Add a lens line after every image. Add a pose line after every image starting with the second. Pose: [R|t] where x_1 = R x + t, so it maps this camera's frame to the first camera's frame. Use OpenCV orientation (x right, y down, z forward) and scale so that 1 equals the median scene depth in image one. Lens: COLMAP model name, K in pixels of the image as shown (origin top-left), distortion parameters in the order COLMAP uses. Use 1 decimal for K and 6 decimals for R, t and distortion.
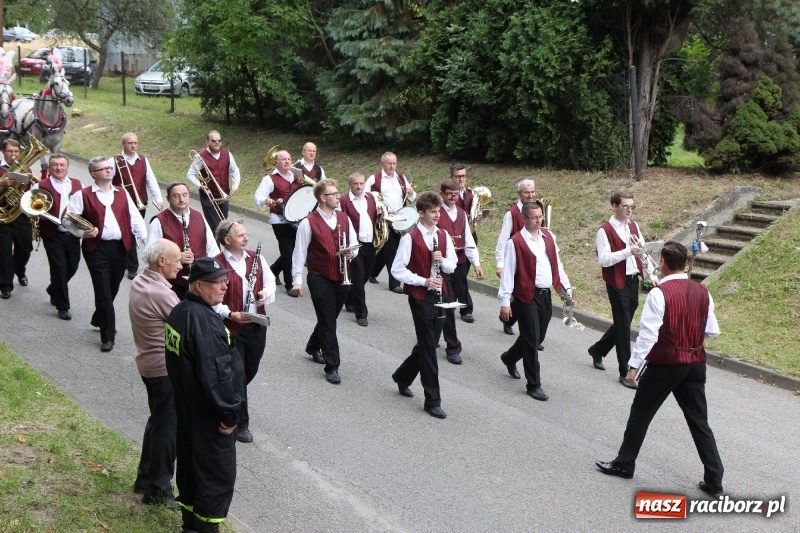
lens RADIAL K [[1152.4, 0, 392.4], [0, 1152.4, 275.1], [0, 0, 1]] dist [0.126982, 0.000000]
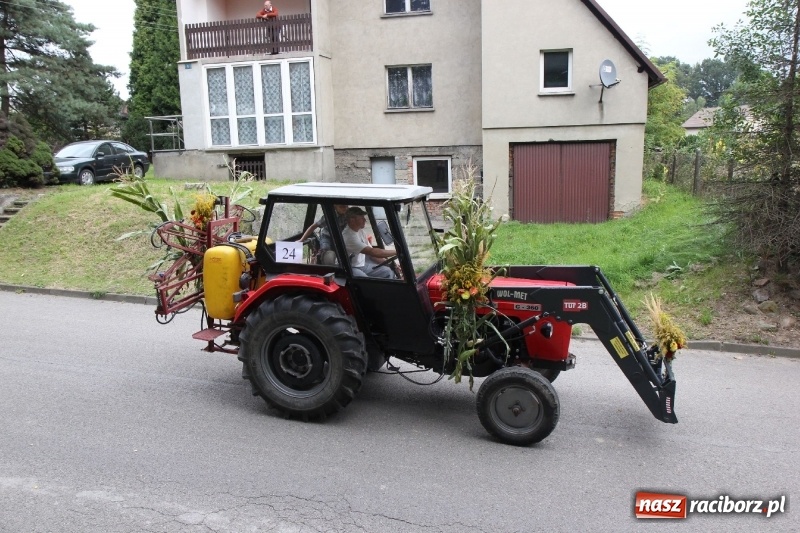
lens RADIAL K [[627.9, 0, 398.1], [0, 627.9, 269.4], [0, 0, 1]] dist [-0.094201, 0.103798]
pose [[0.756071, -0.171876, 0.631519, 0.127206], [0.148049, 0.984805, 0.090780, 0.044114], [-0.637525, 0.024860, 0.770028, -0.150165]]
